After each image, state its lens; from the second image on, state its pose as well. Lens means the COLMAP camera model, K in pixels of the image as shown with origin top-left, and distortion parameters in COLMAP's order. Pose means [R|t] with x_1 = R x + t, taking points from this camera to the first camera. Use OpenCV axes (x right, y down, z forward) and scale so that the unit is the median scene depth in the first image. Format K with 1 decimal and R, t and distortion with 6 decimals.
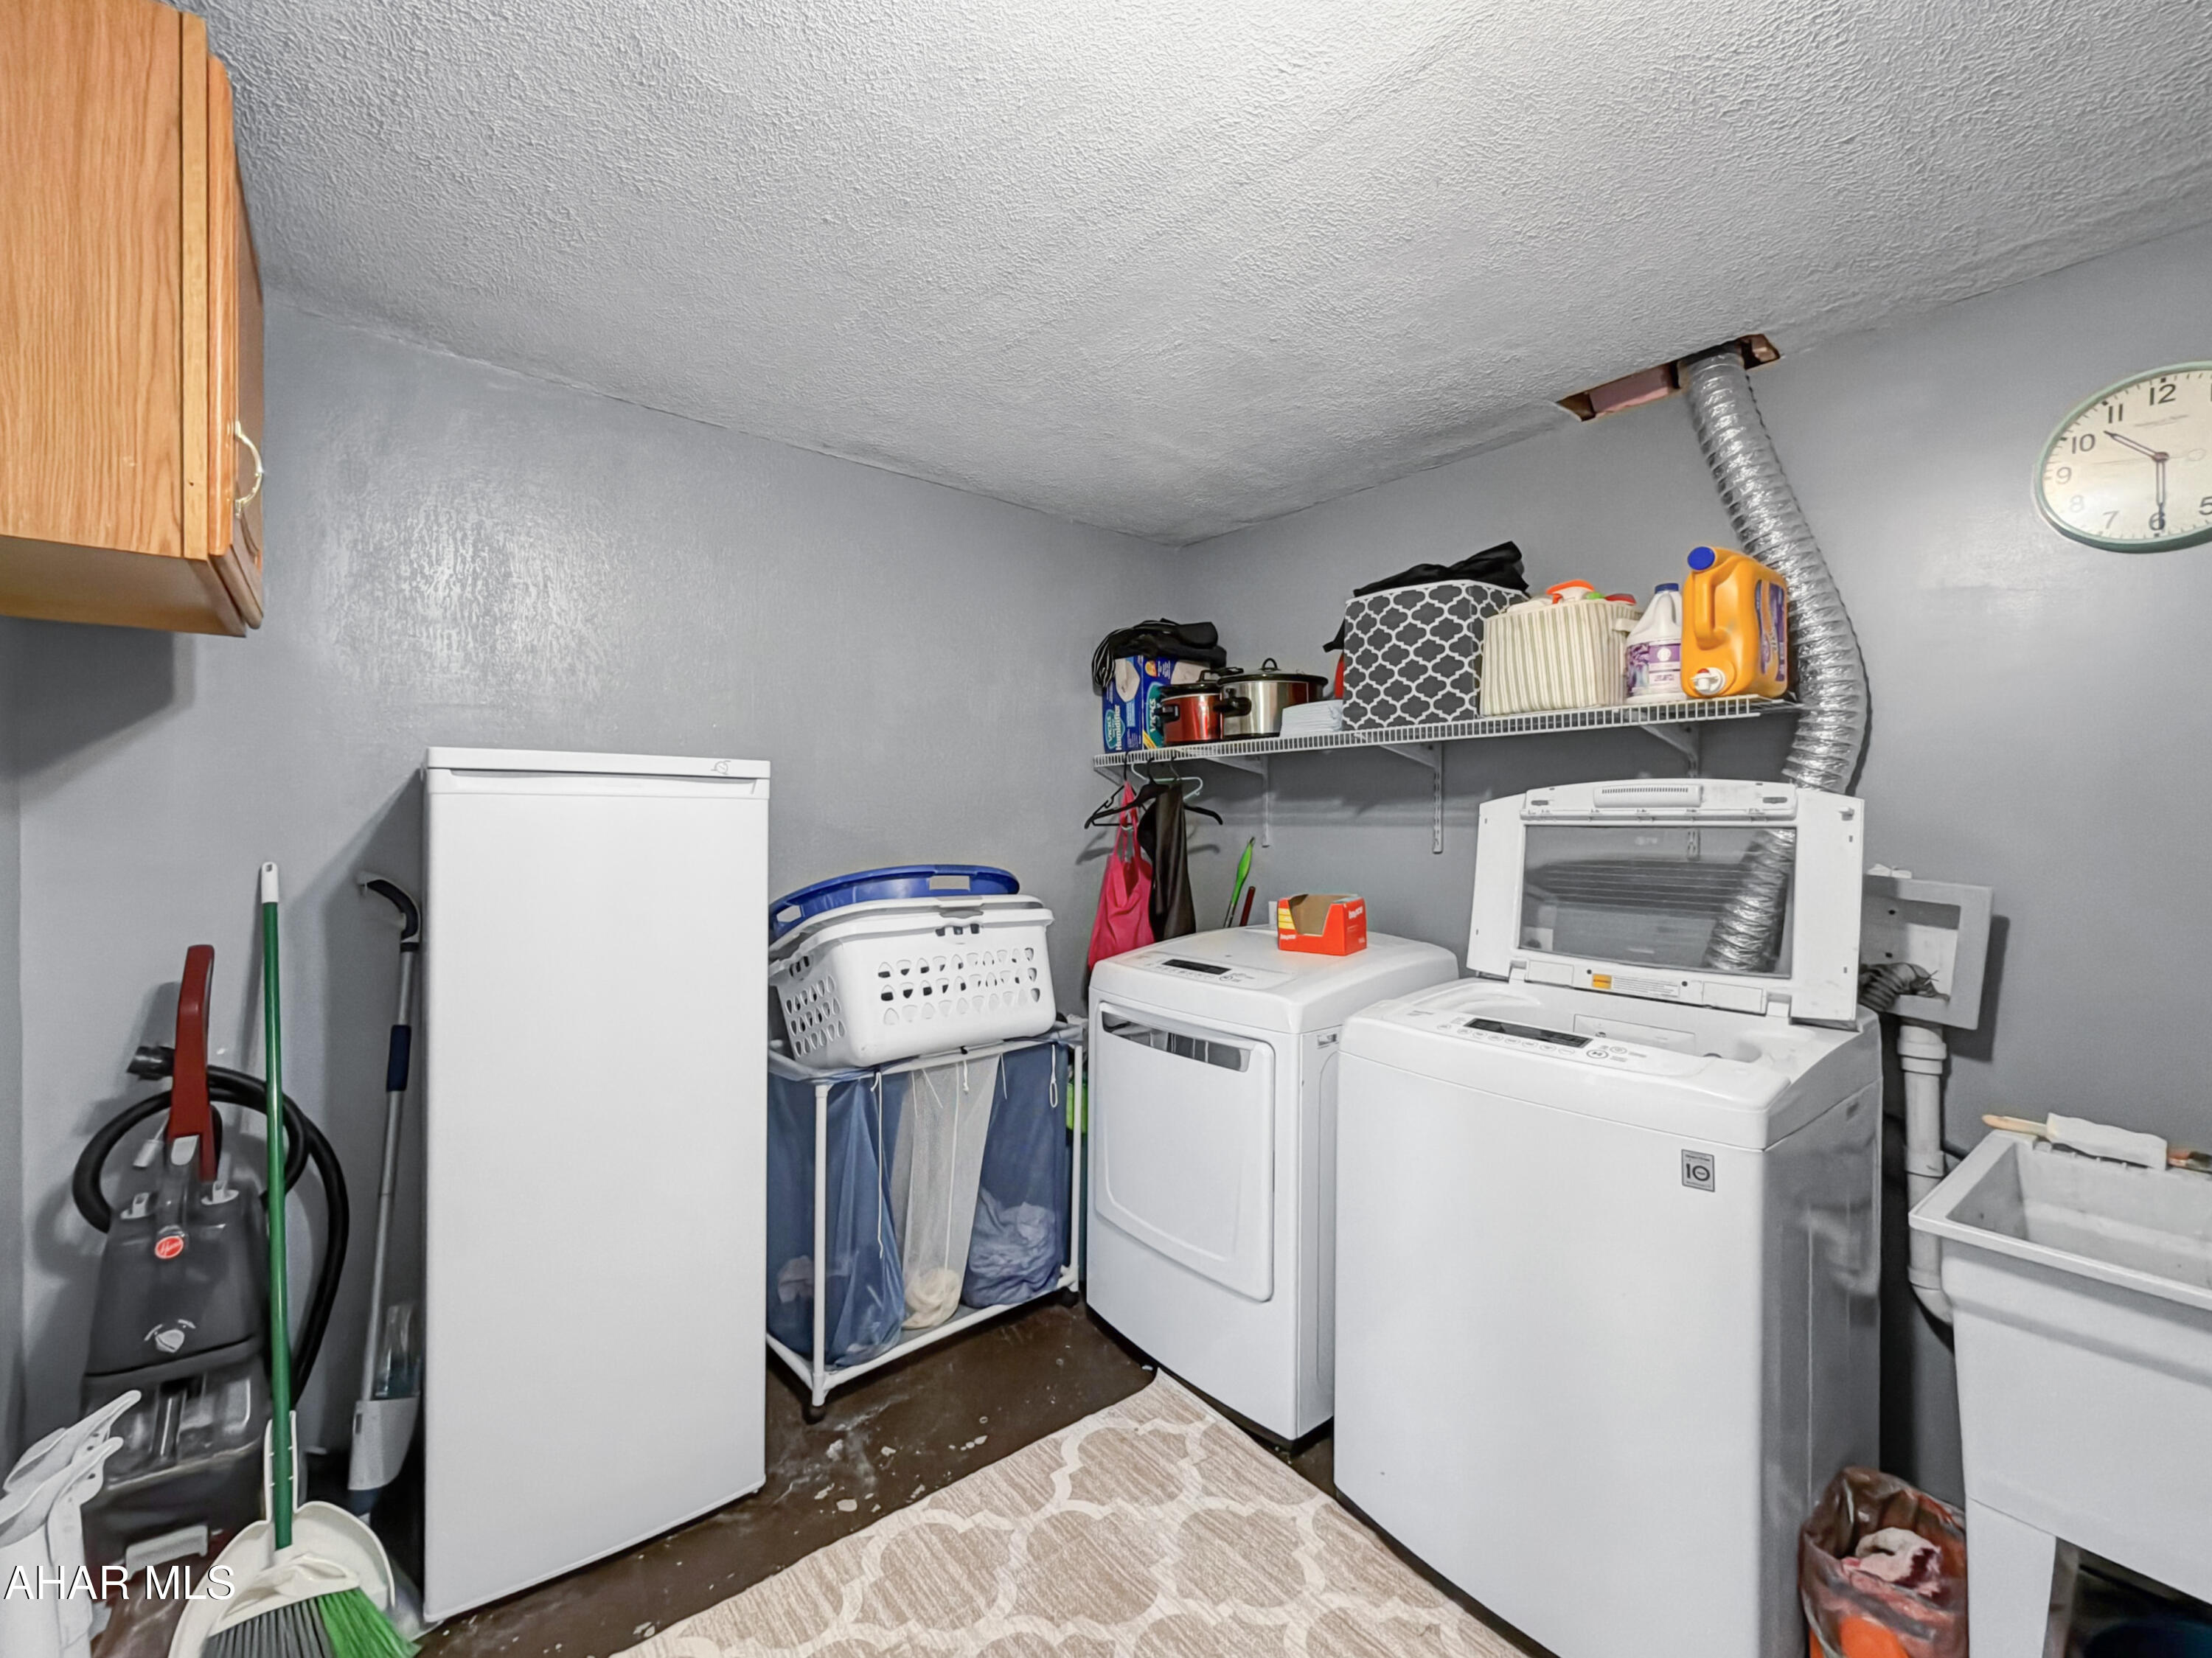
lens RADIAL K [[899.2, 0, 1090.3], [0, 899.2, 829.3], [0, 0, 1]] dist [0.000549, -0.000013]
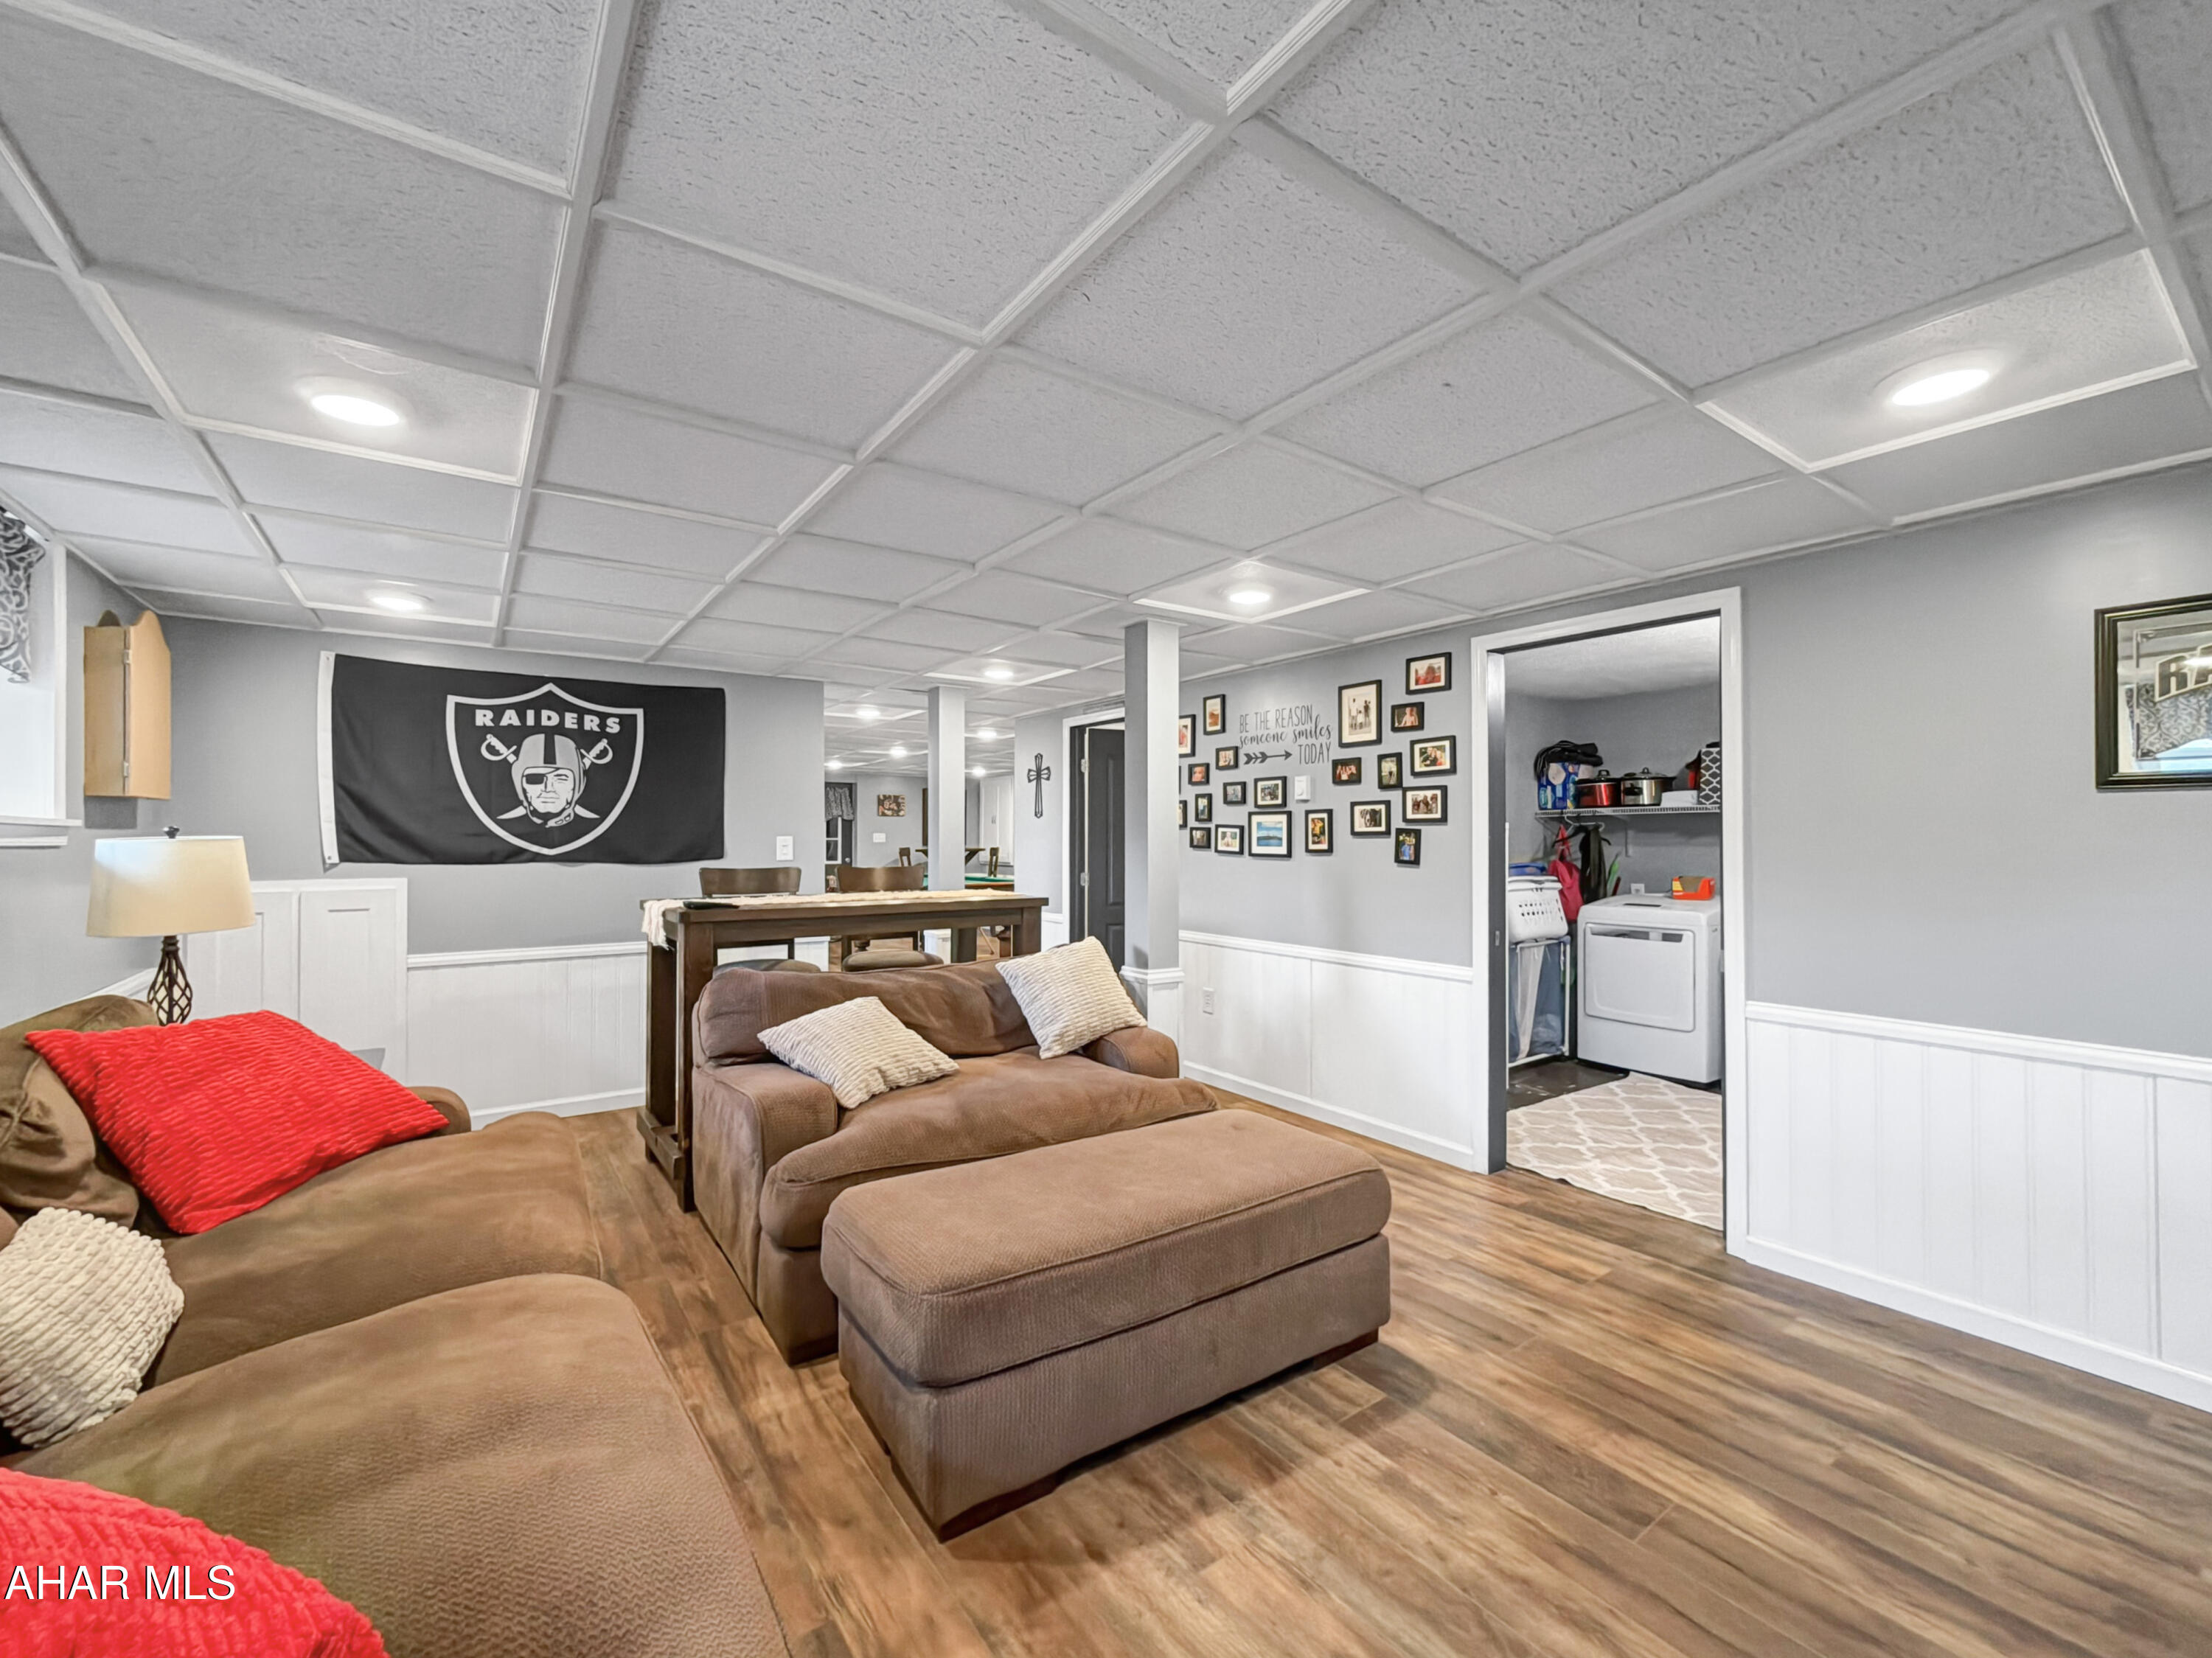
lens RADIAL K [[899.2, 0, 1090.3], [0, 899.2, 829.3], [0, 0, 1]] dist [0.000549, -0.000013]
pose [[0.996449, -0.004207, -0.084095, -1.003796], [0.002590, 0.999810, -0.019329, -0.005819], [0.084160, 0.019043, 0.996270, -1.328672]]
